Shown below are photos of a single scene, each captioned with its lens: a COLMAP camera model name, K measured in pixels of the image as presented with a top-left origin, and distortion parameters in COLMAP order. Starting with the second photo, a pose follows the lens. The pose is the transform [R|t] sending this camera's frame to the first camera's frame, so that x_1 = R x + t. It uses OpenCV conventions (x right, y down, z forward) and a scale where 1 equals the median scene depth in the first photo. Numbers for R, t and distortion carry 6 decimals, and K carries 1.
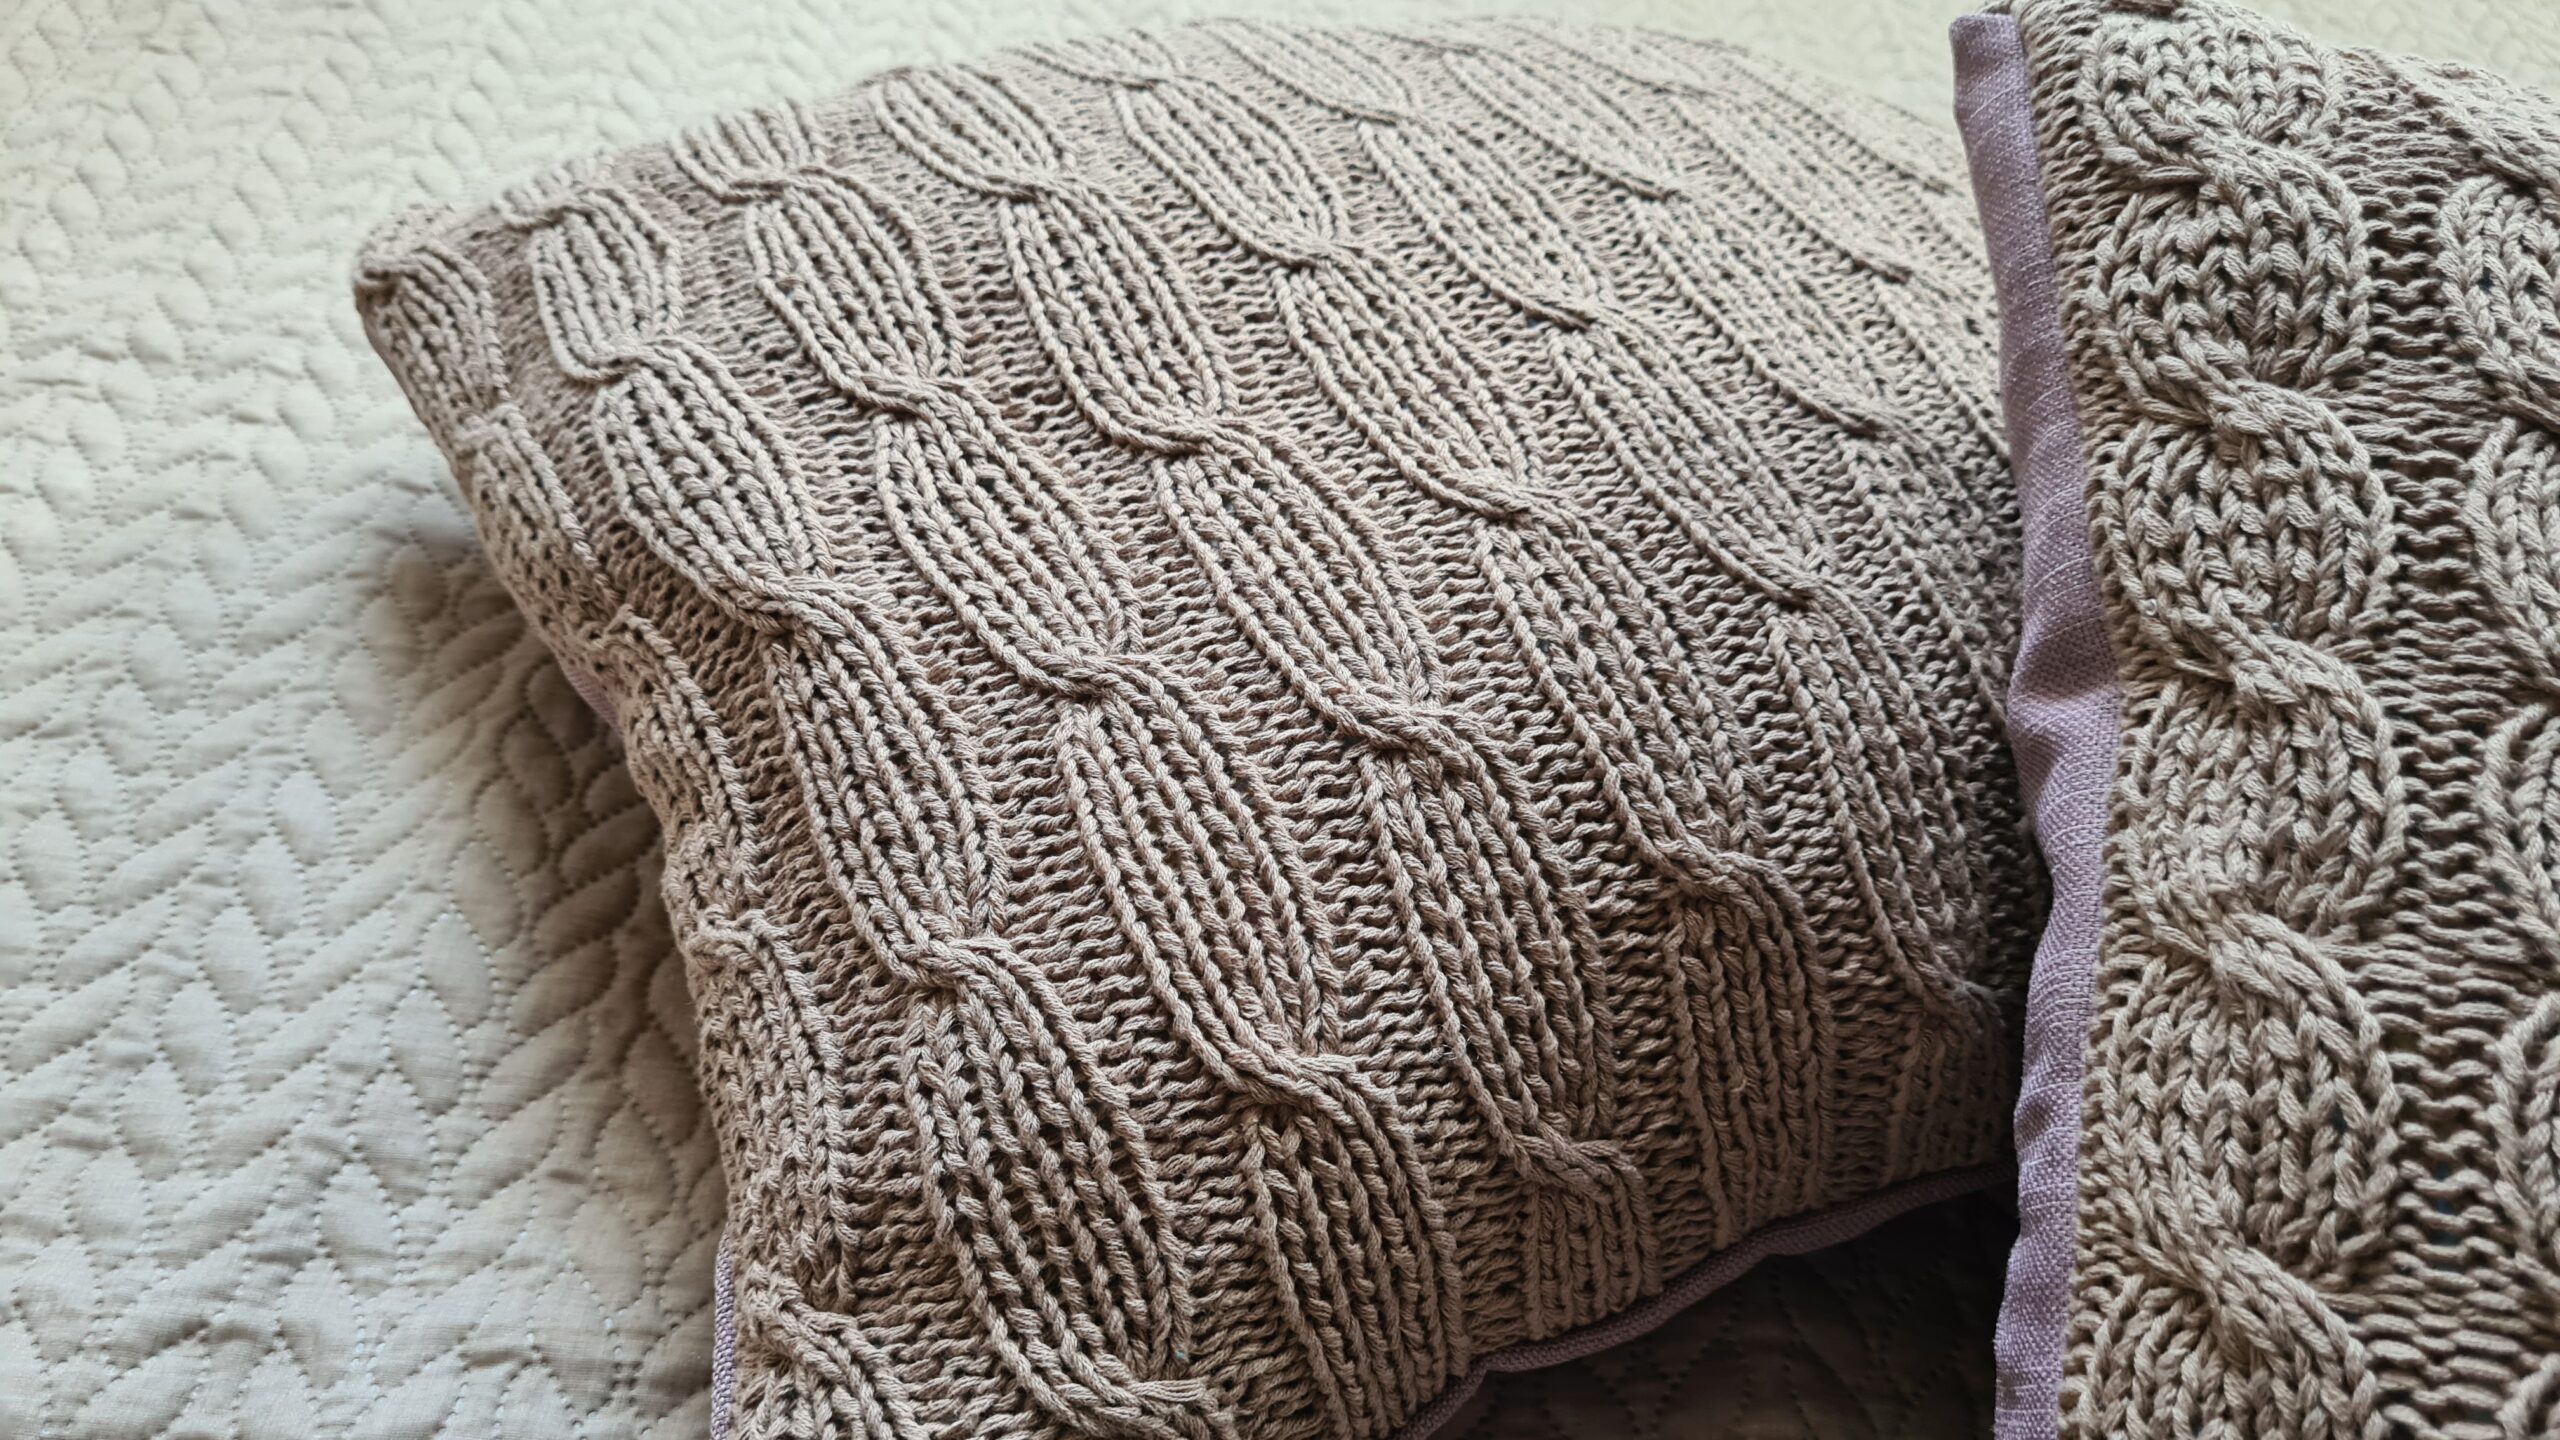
lens RADIAL K [[2002.1, 0, 1292.9], [0, 2002.1, 742.8], [0, 0, 1]] dist [0.041772, -0.061455]
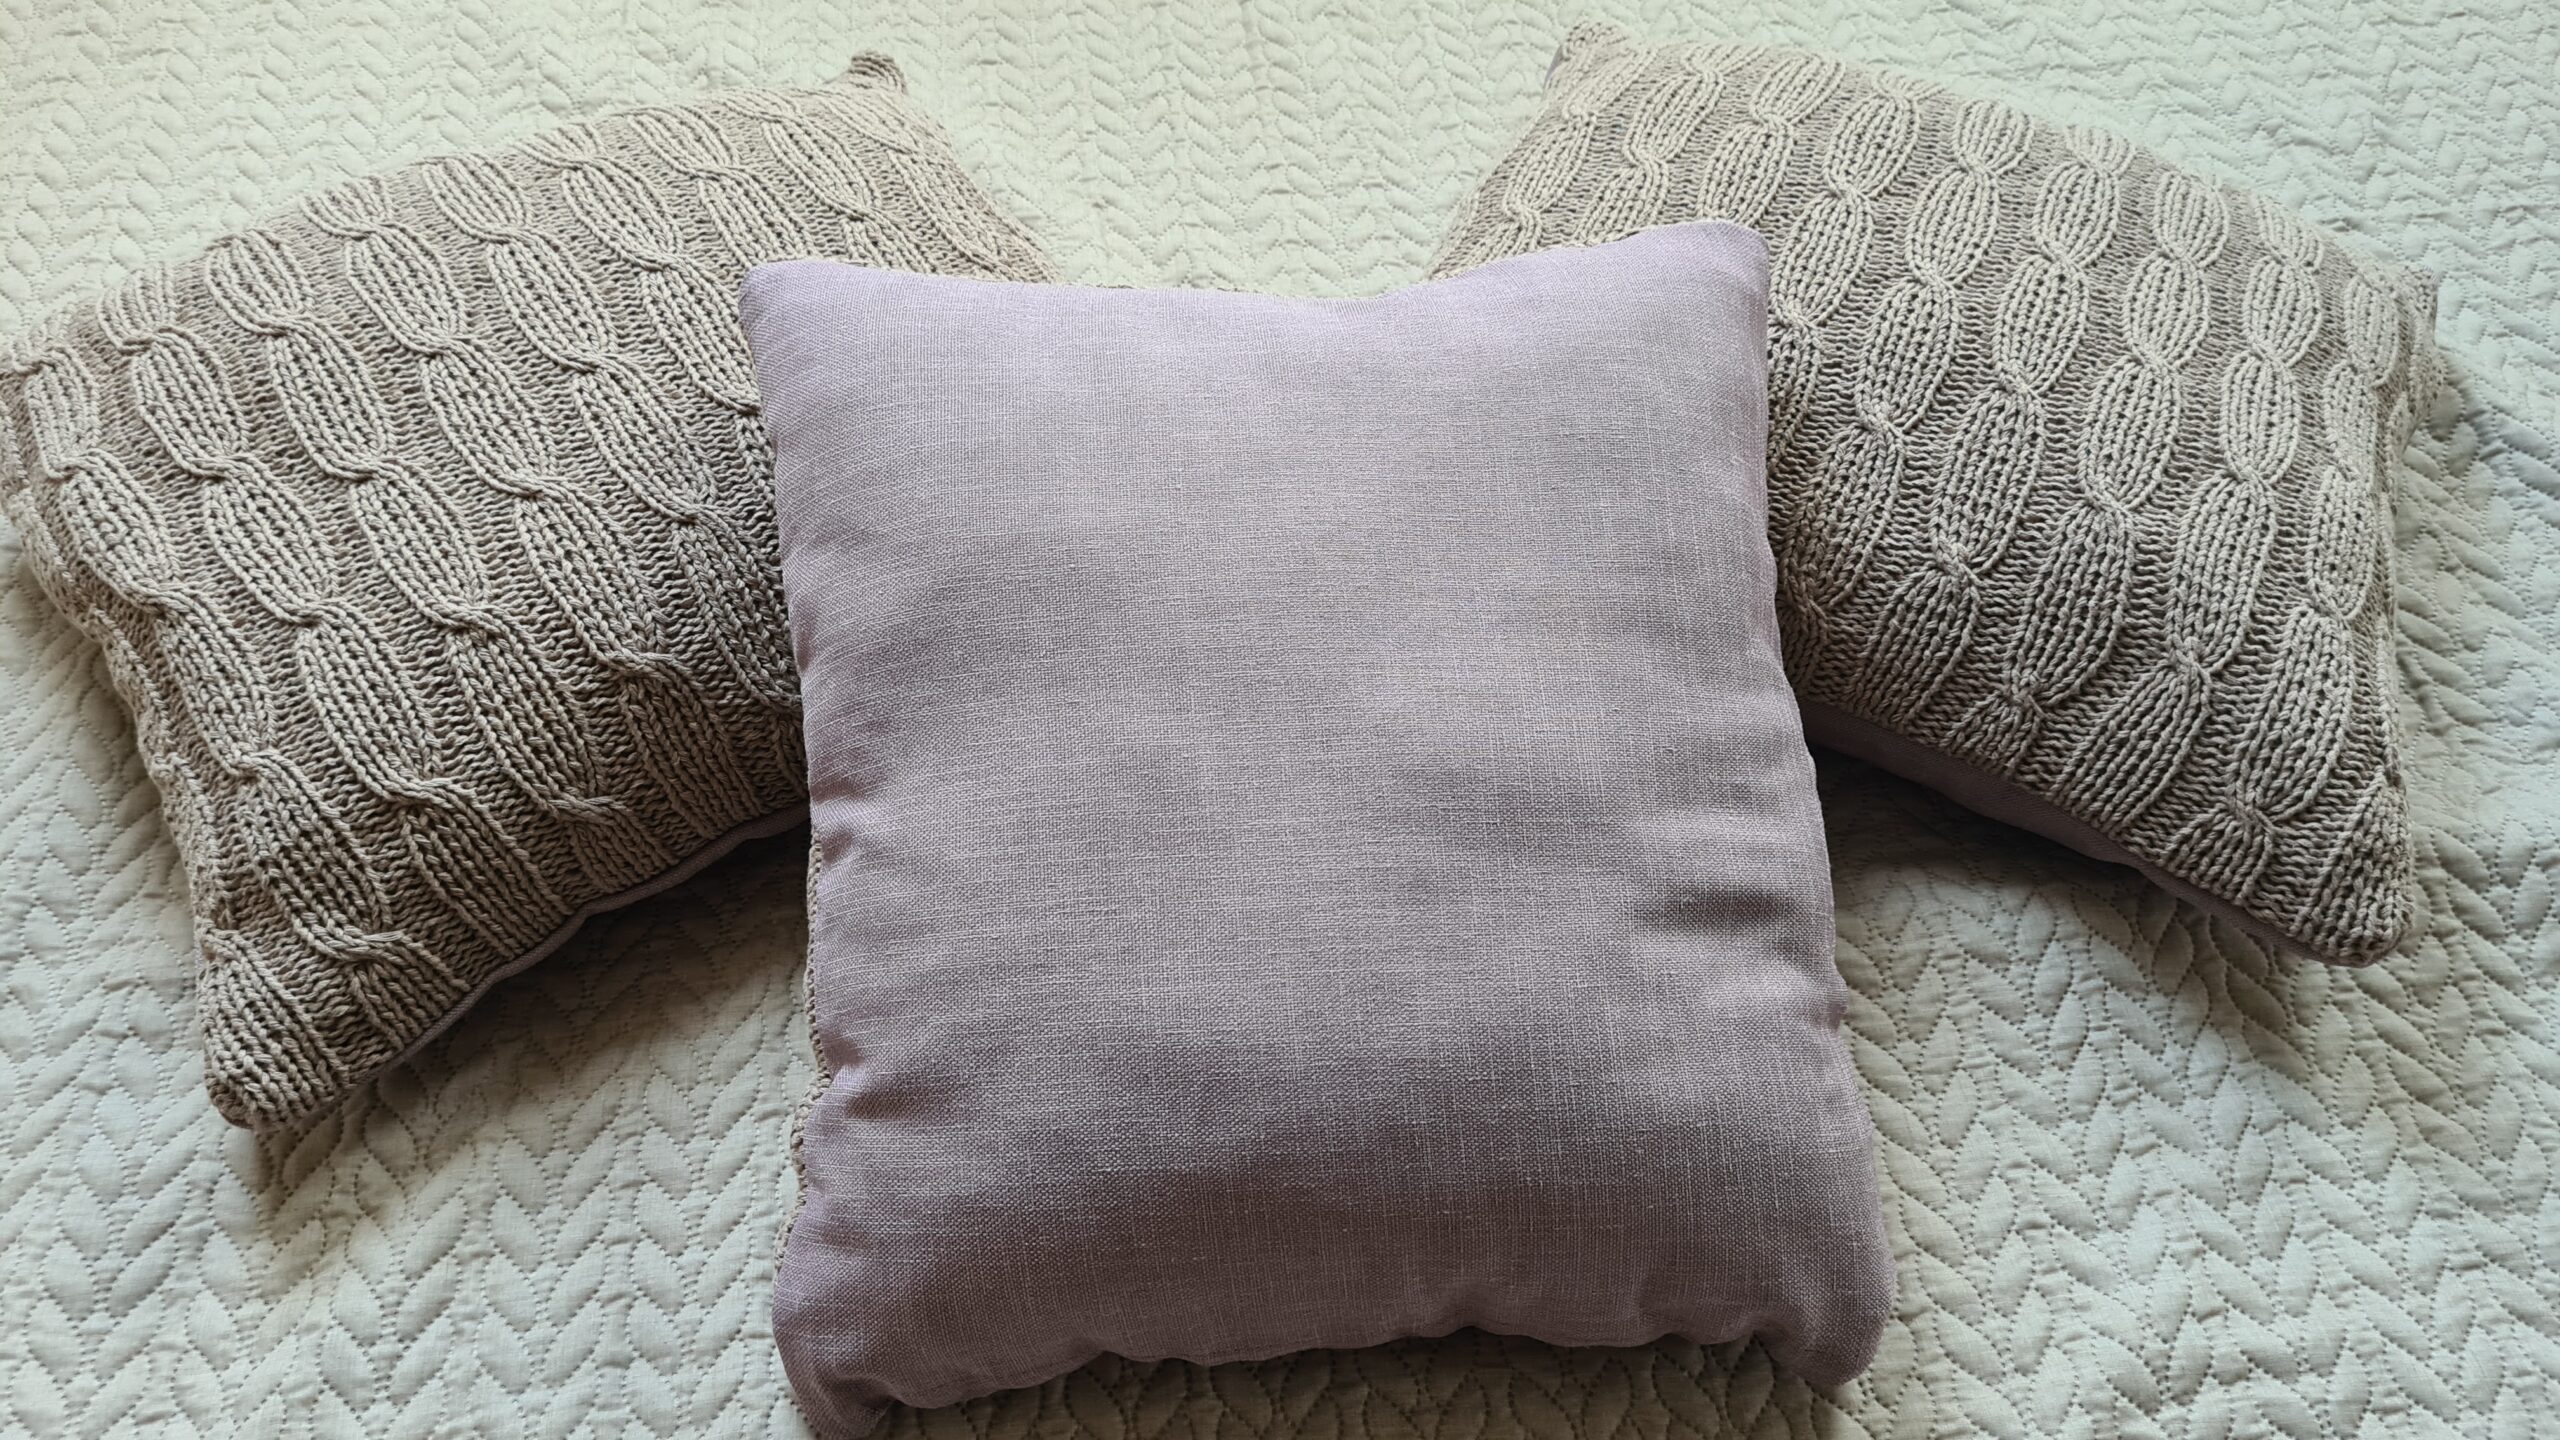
lens RADIAL K [[1925.2, 0, 1333.3], [0, 1925.2, 732.6], [0, 0, 1]] dist [0.045360, -0.053461]
pose [[0.986119, -0.162037, 0.036245, 0.837201], [0.154151, 0.974542, 0.162804, -0.076856], [-0.061702, -0.154957, 0.985993, -1.027335]]
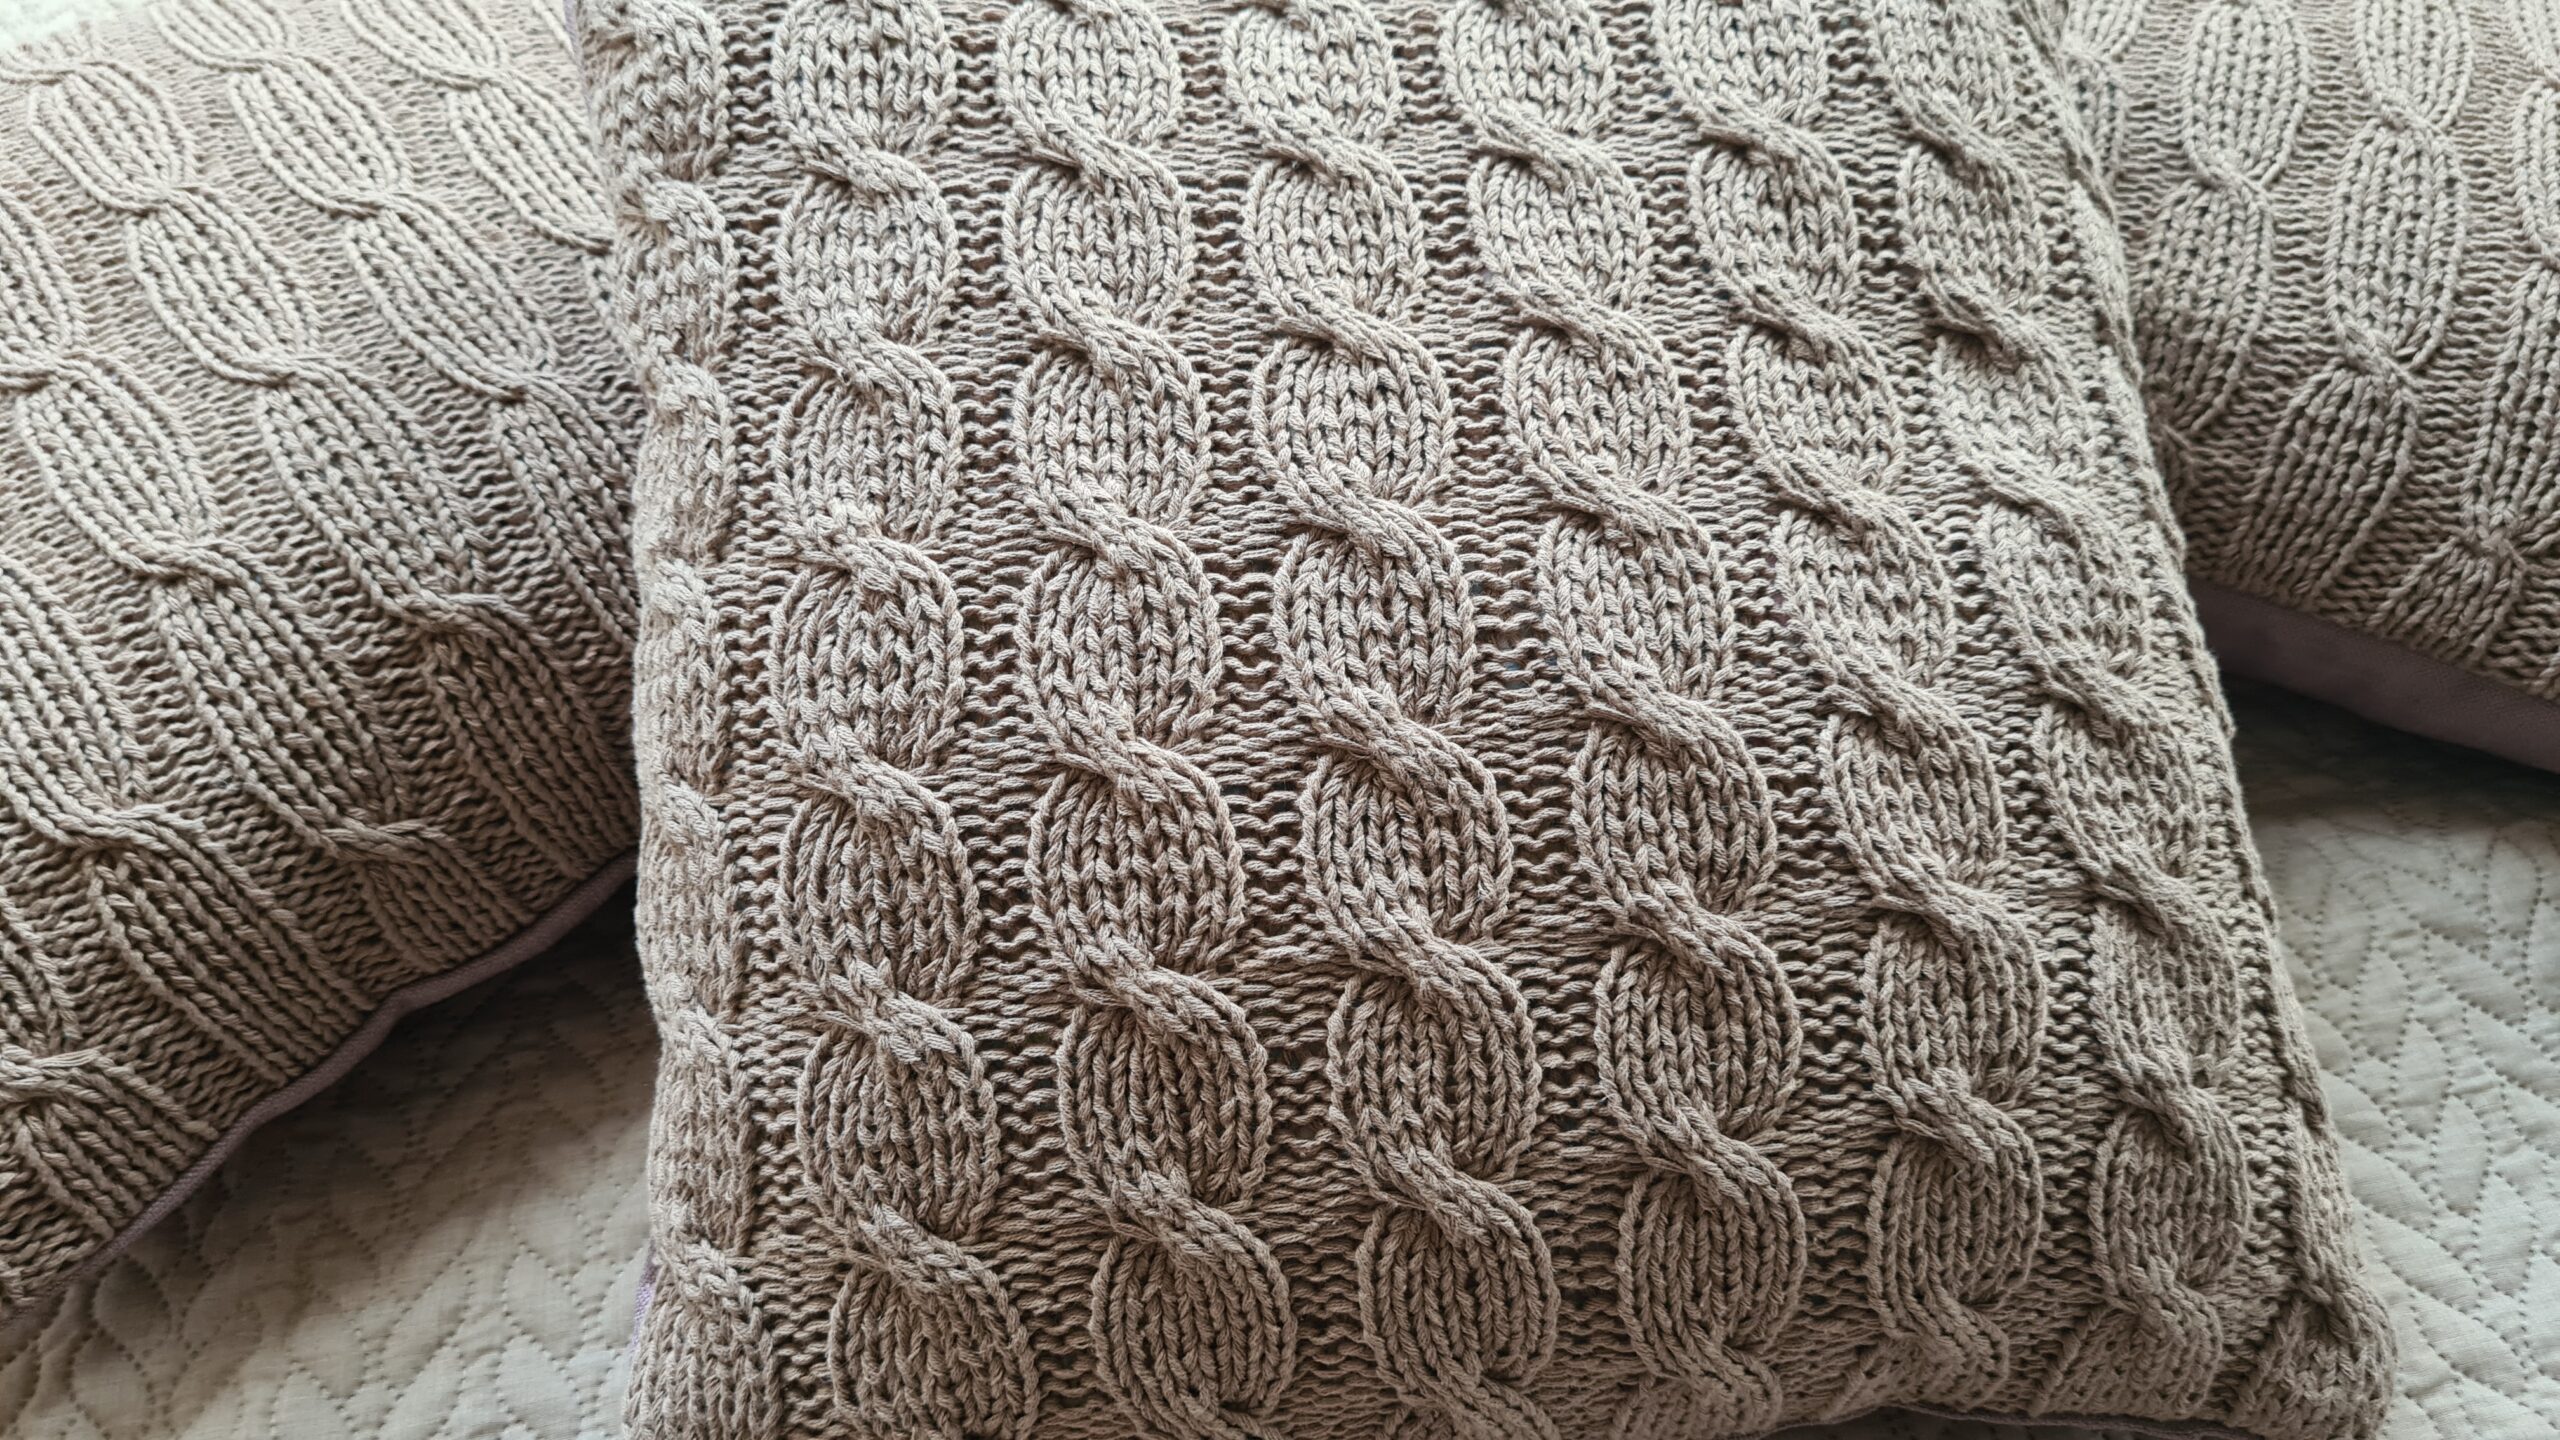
lens RADIAL K [[2002.1, 0, 1317.0], [0, 2002.1, 724.2], [0, 0, 1]] dist [0.041772, -0.061455]
pose [[0.971472, -0.229970, 0.057931, 0.687832], [0.223436, 0.969425, 0.101443, 0.131623], [-0.079488, -0.085605, 0.993153, -0.410800]]
